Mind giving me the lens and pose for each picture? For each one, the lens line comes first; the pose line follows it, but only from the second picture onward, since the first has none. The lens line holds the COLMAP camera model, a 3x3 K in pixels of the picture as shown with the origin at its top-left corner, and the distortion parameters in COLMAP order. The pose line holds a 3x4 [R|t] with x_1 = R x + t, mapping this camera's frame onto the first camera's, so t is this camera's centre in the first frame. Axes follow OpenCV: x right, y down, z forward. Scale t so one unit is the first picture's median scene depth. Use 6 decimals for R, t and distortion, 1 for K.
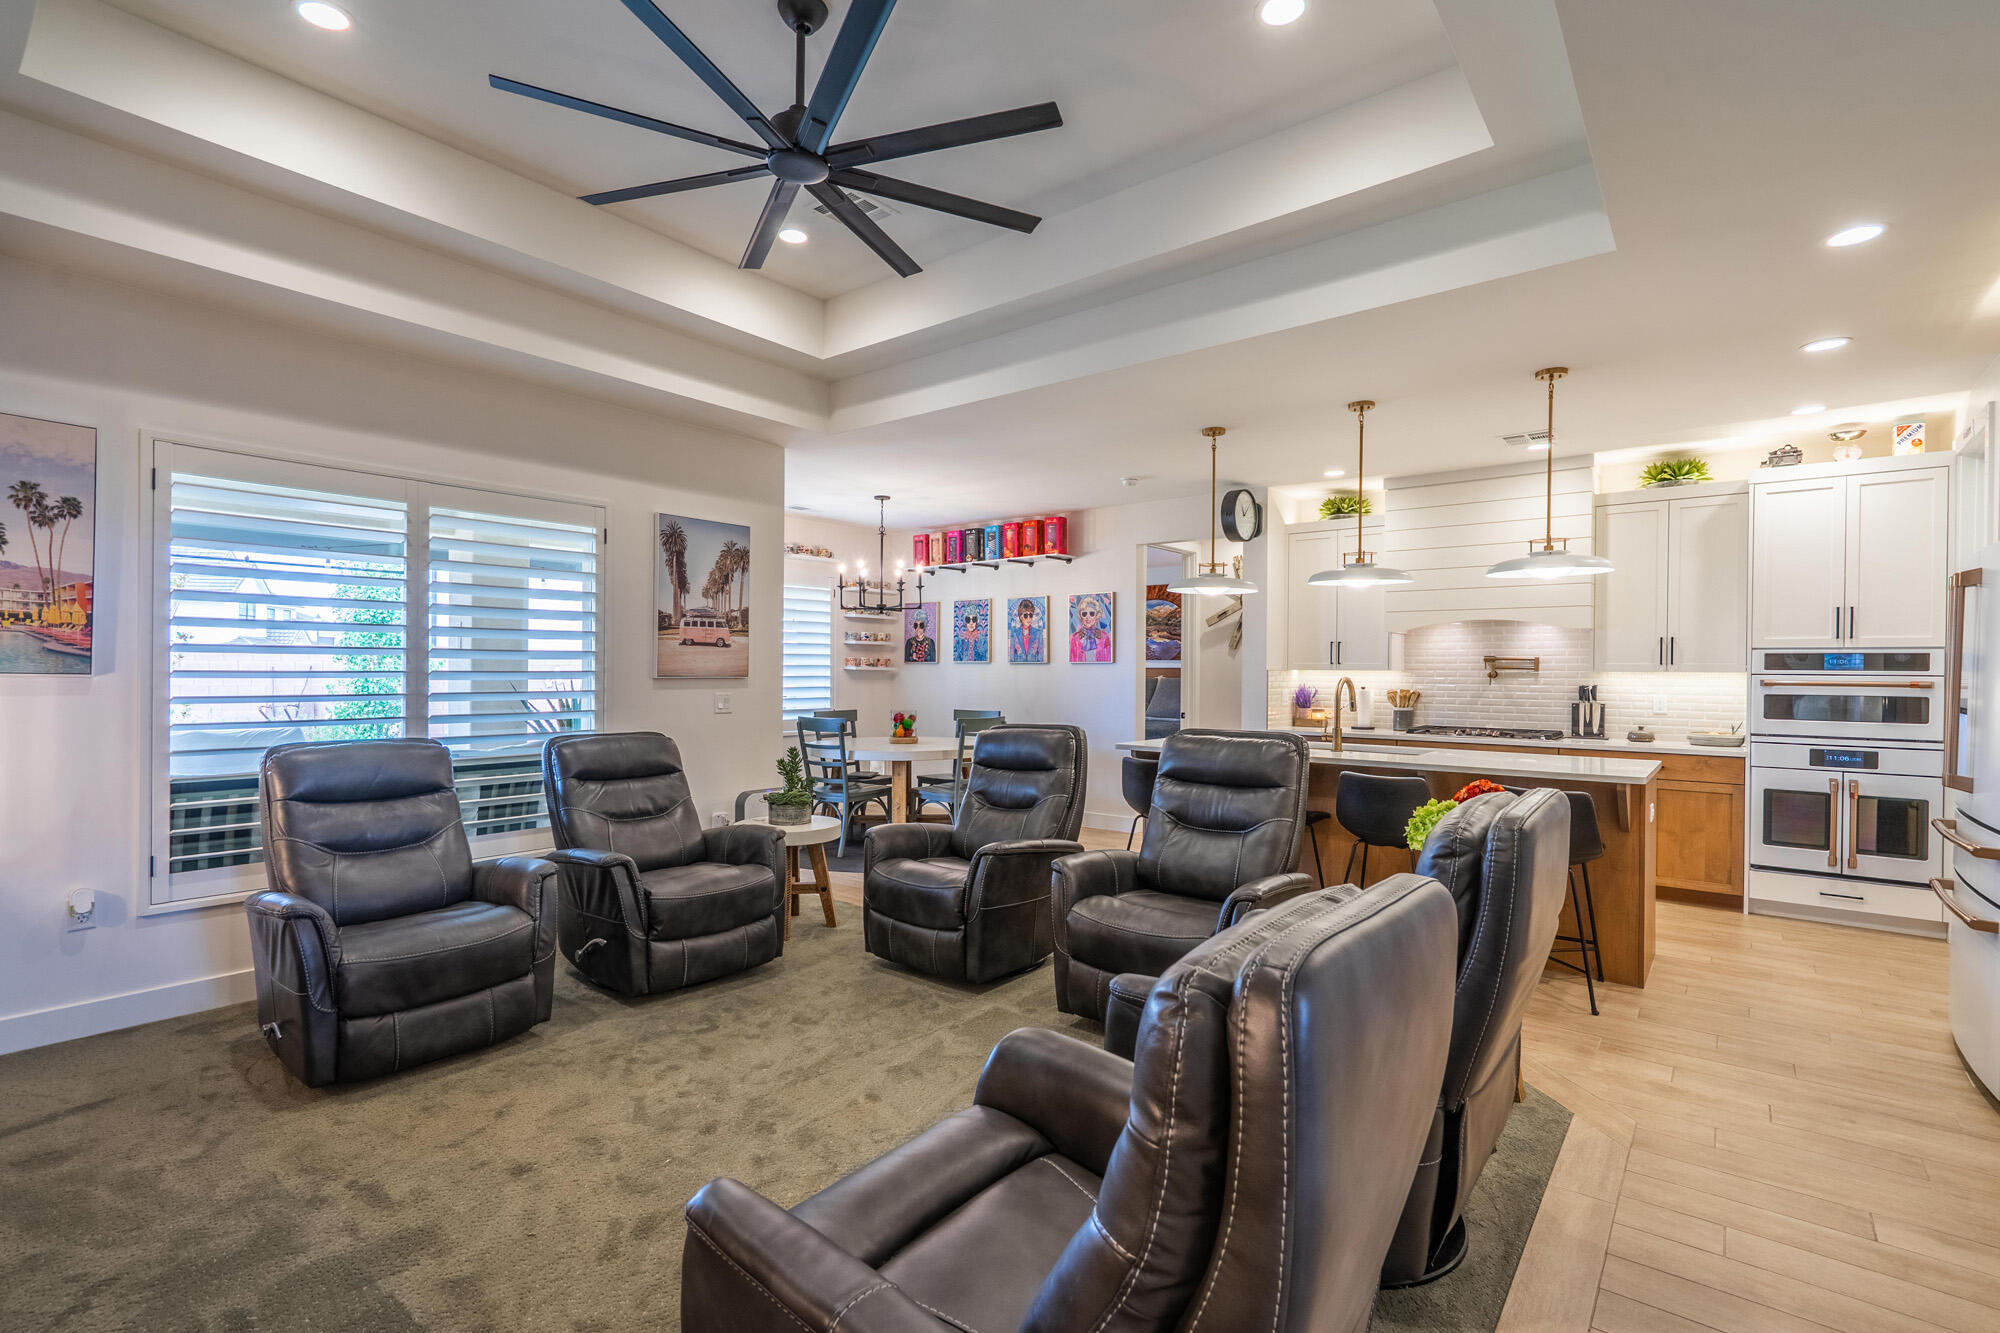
lens RADIAL K [[908.4, 0, 1009.5], [0, 908.4, 677.0], [0, 0, 1]] dist [-0.006575, 0.003525]
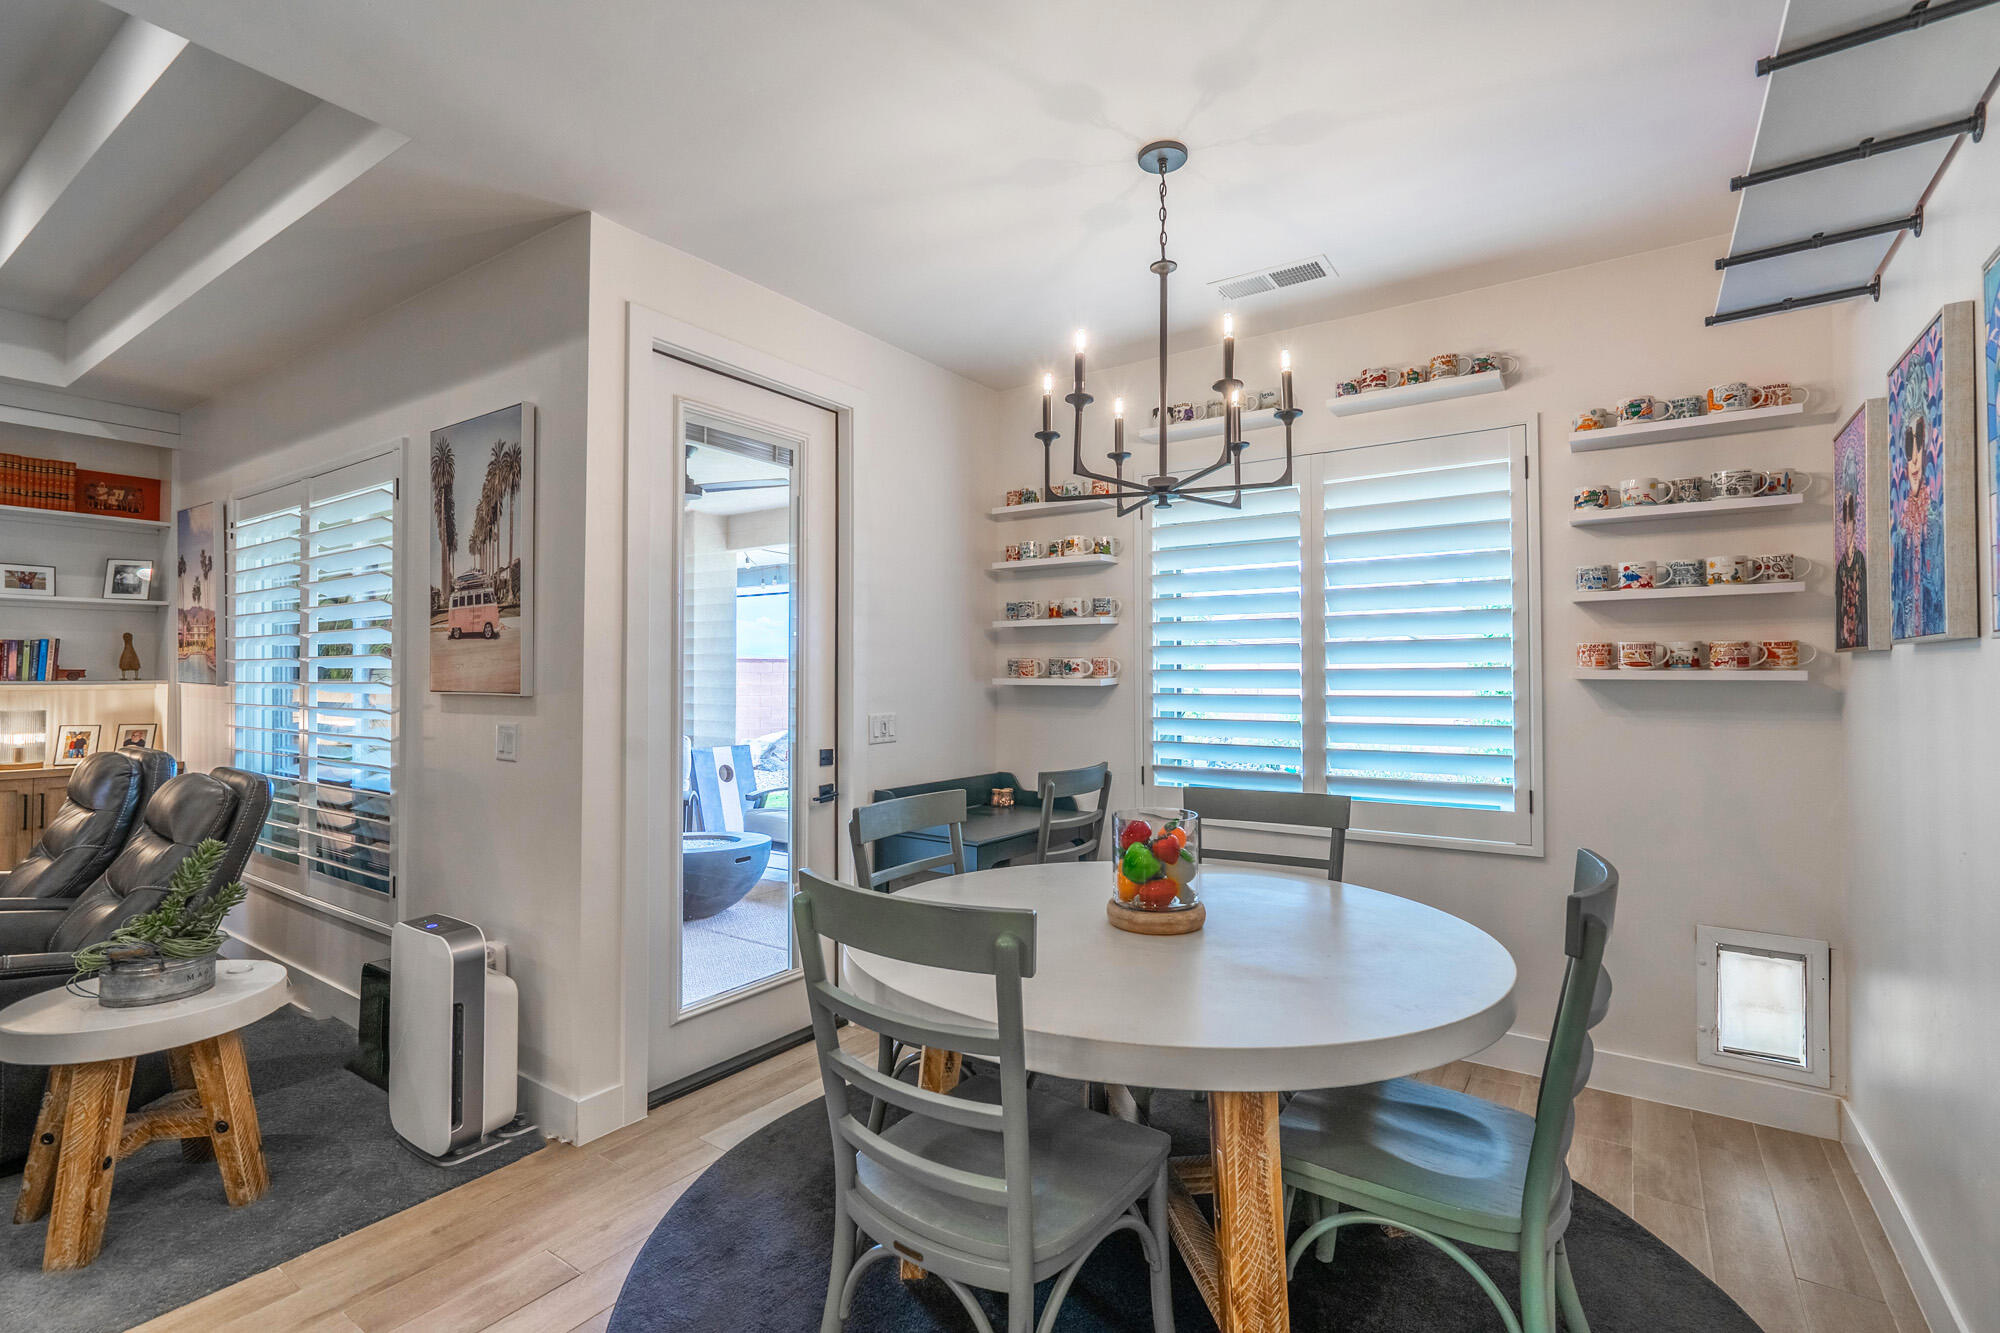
lens RADIAL K [[908.4, 0, 995.1], [0, 908.4, 660.1], [0, 0, 1]] dist [-0.006575, 0.003525]
pose [[0.057591, -0.023838, -0.998056, 0.248795], [-0.007931, 0.999672, -0.024334, -0.009372], [0.998309, 0.009317, 0.057384, 1.290610]]
